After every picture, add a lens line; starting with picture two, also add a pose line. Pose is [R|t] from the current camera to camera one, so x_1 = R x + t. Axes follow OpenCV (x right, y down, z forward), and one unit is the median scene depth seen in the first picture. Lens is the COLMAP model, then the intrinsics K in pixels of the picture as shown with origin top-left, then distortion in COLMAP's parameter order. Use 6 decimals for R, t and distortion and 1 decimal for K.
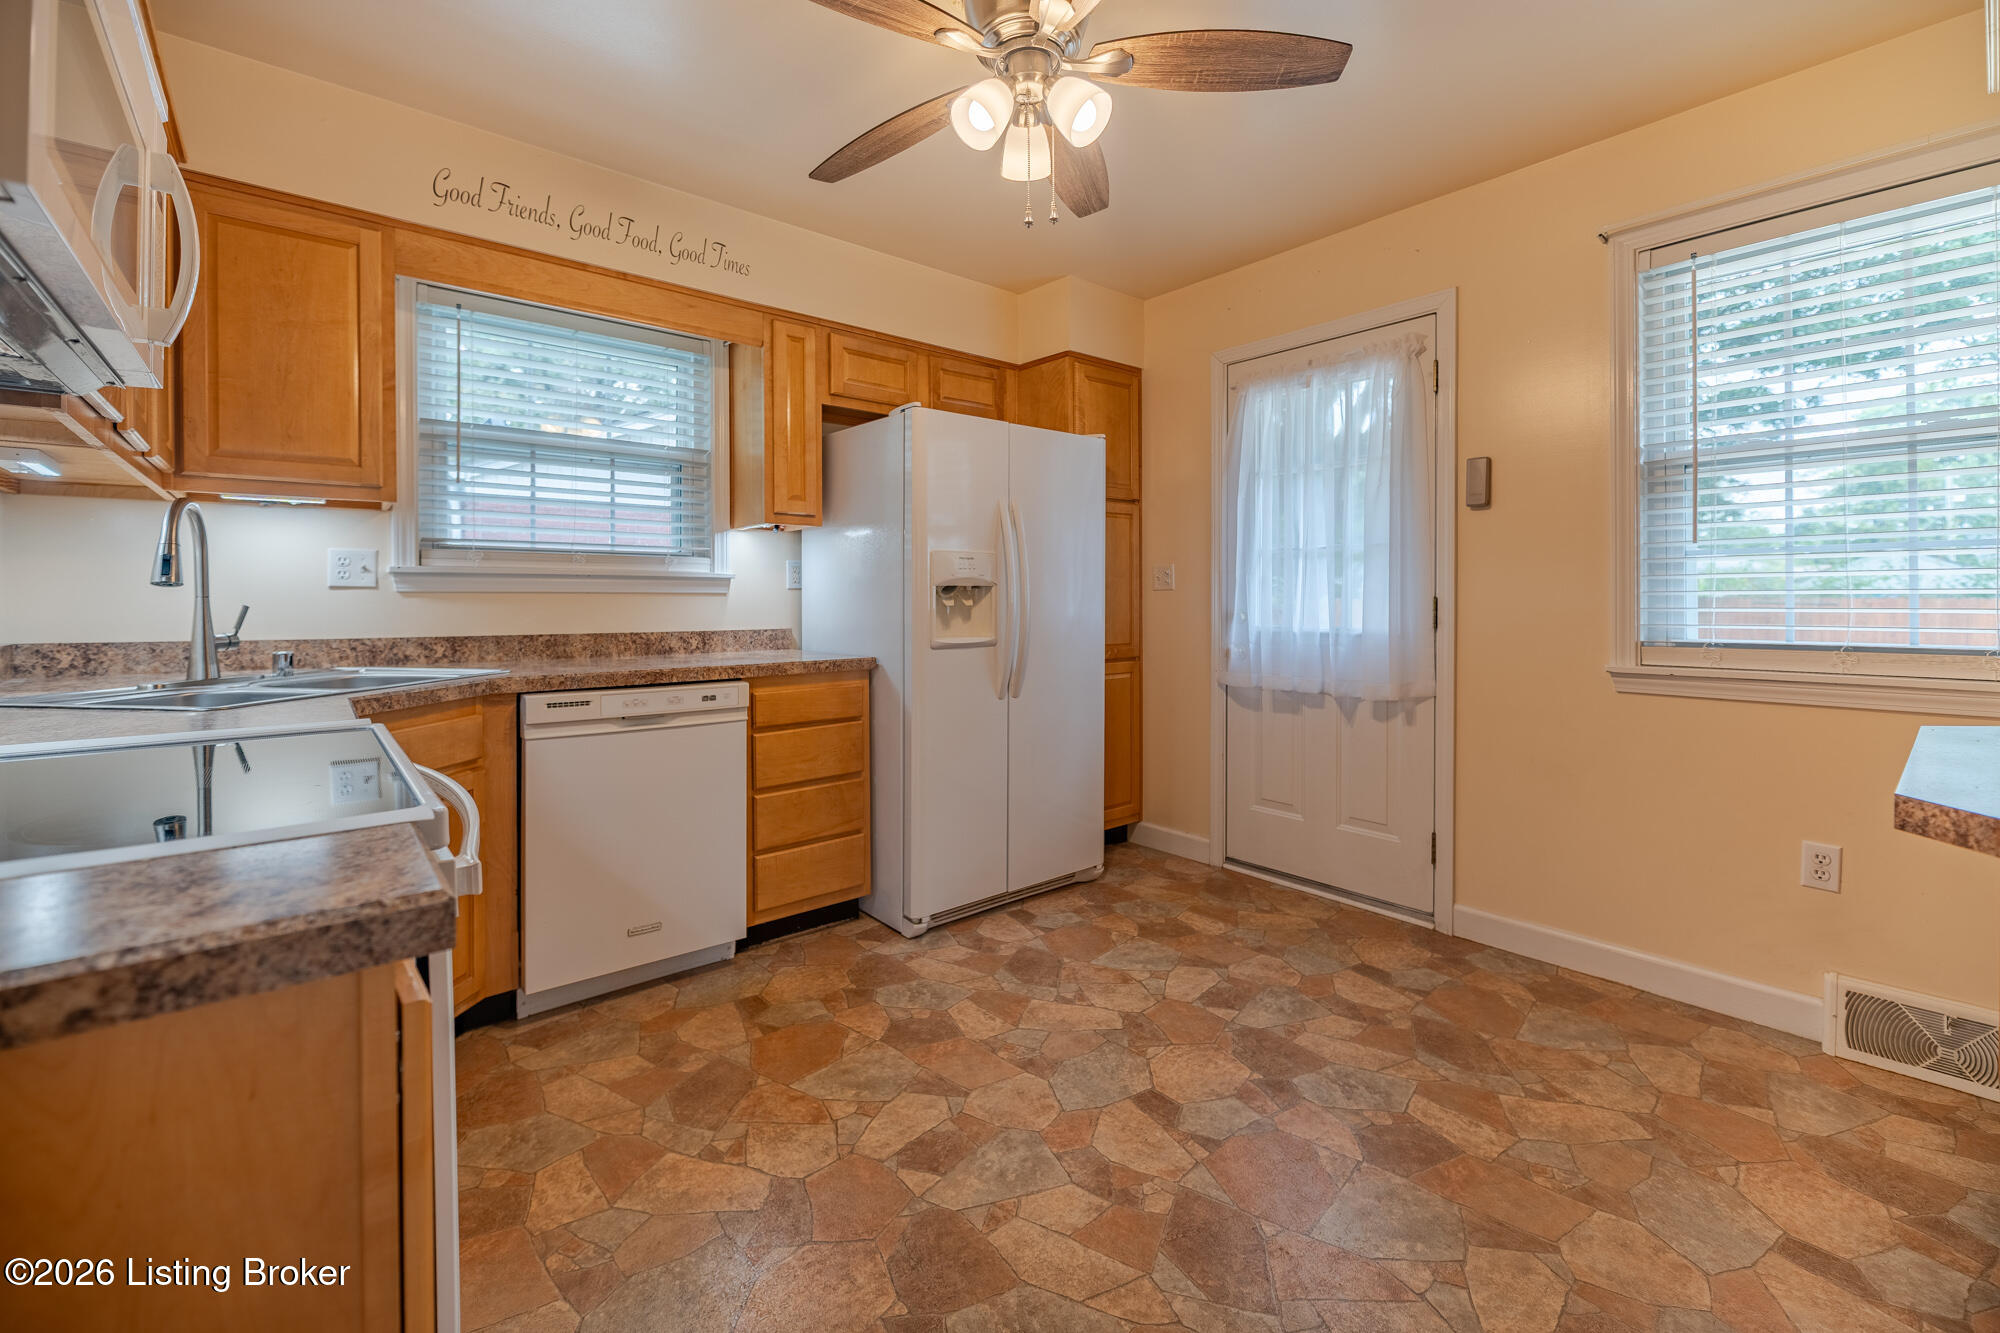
lens RADIAL K [[836.1, 0, 1003.3], [0, 836.1, 604.7], [0, 0, 1]] dist [-0.000007, -0.000043]
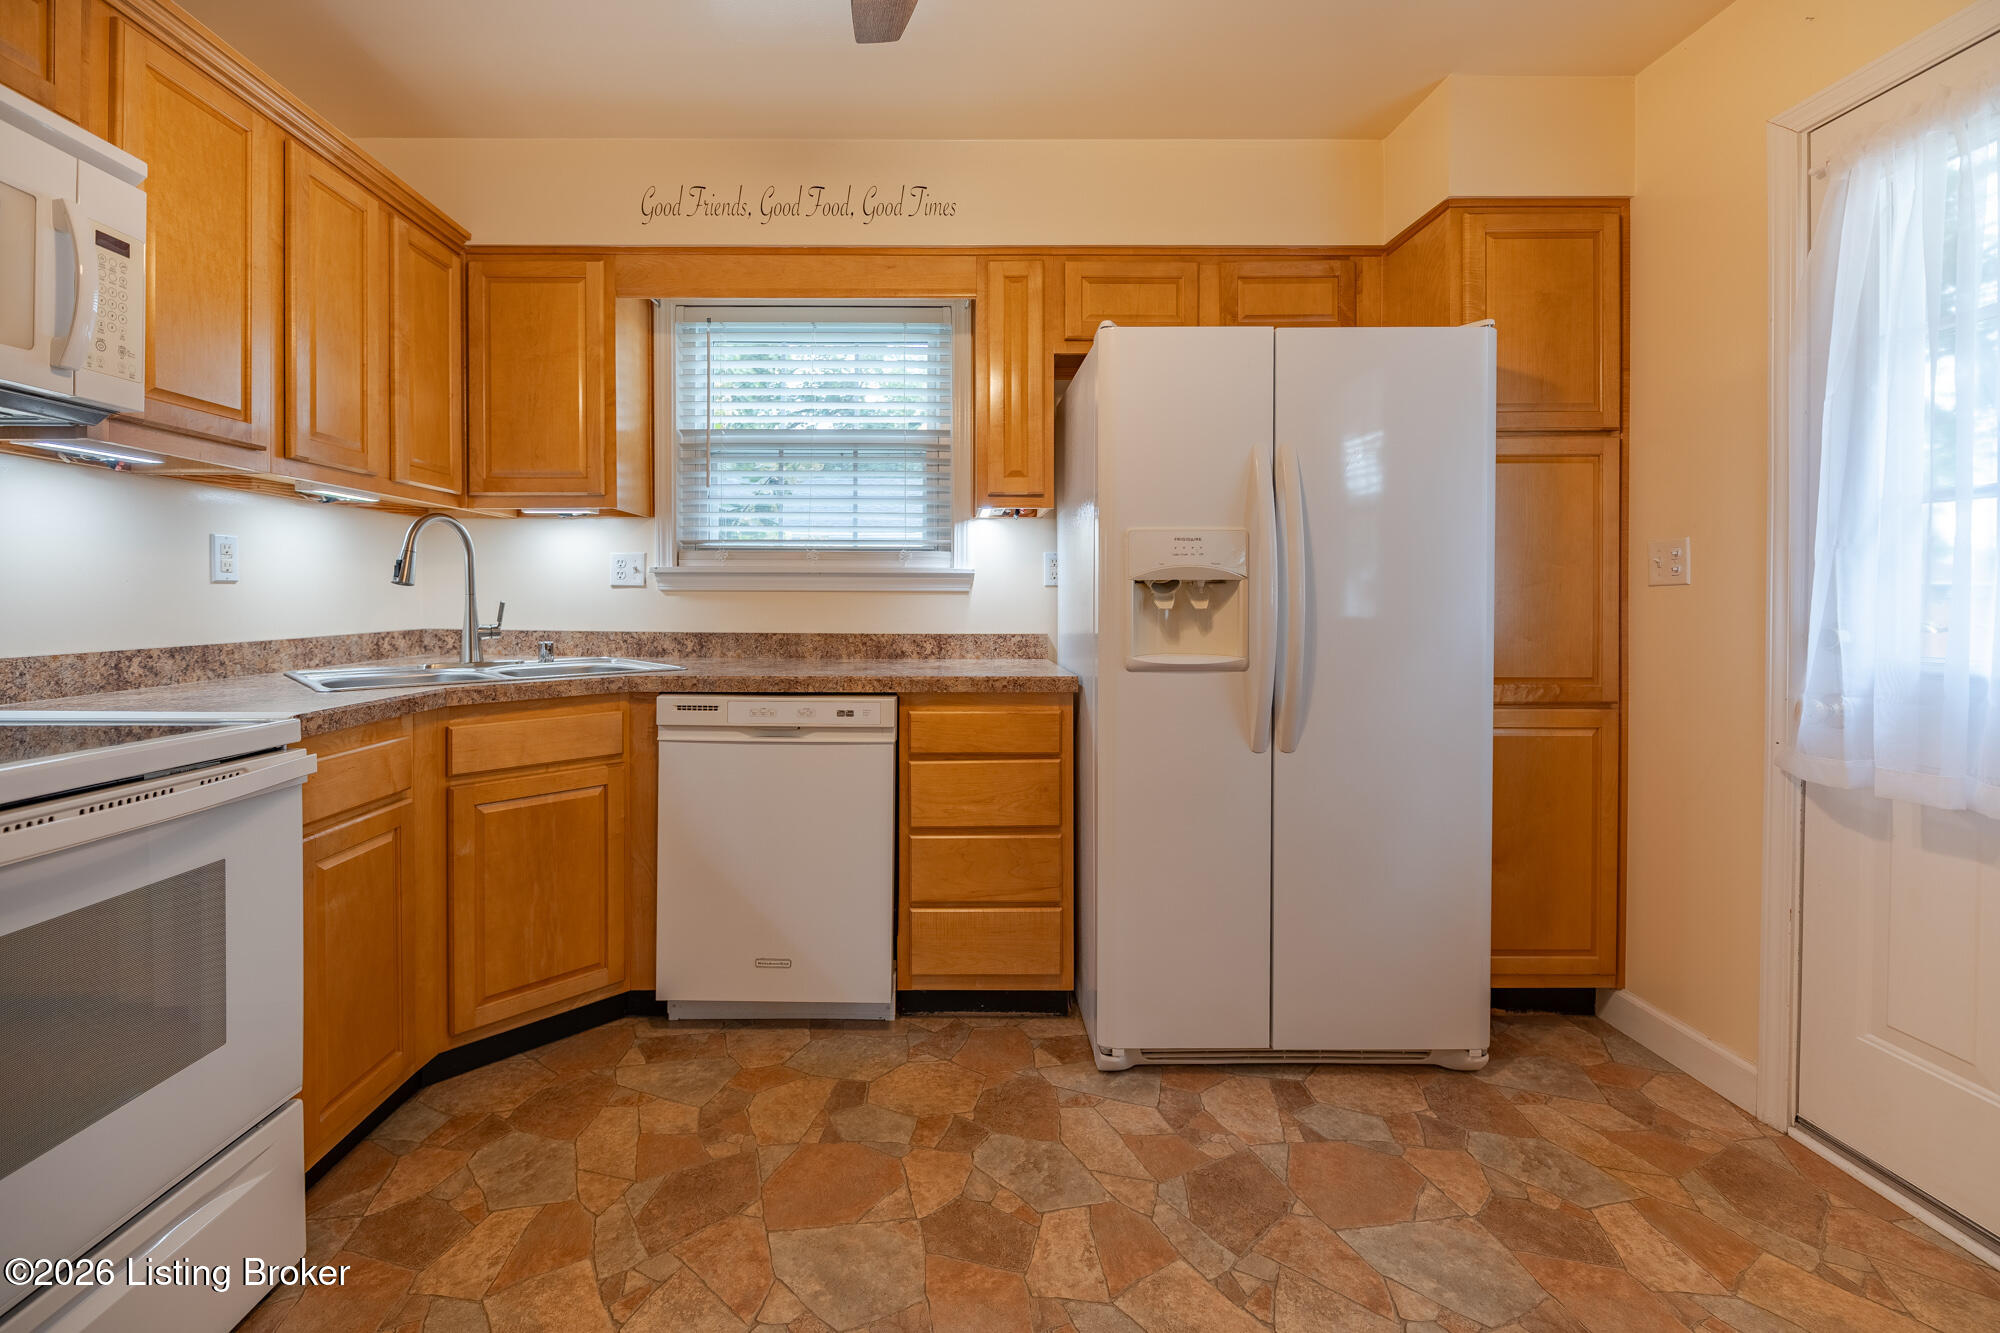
lens RADIAL K [[843.0, 0, 946.2], [0, 843.0, 604.7], [0, 0, 1]] dist [0.001191, -0.003855]
pose [[0.762597, 0.009069, -0.646810, 0.252215], [-0.008898, 0.999954, 0.003530, -0.003350], [0.646812, 0.003063, 0.762643, 0.359472]]
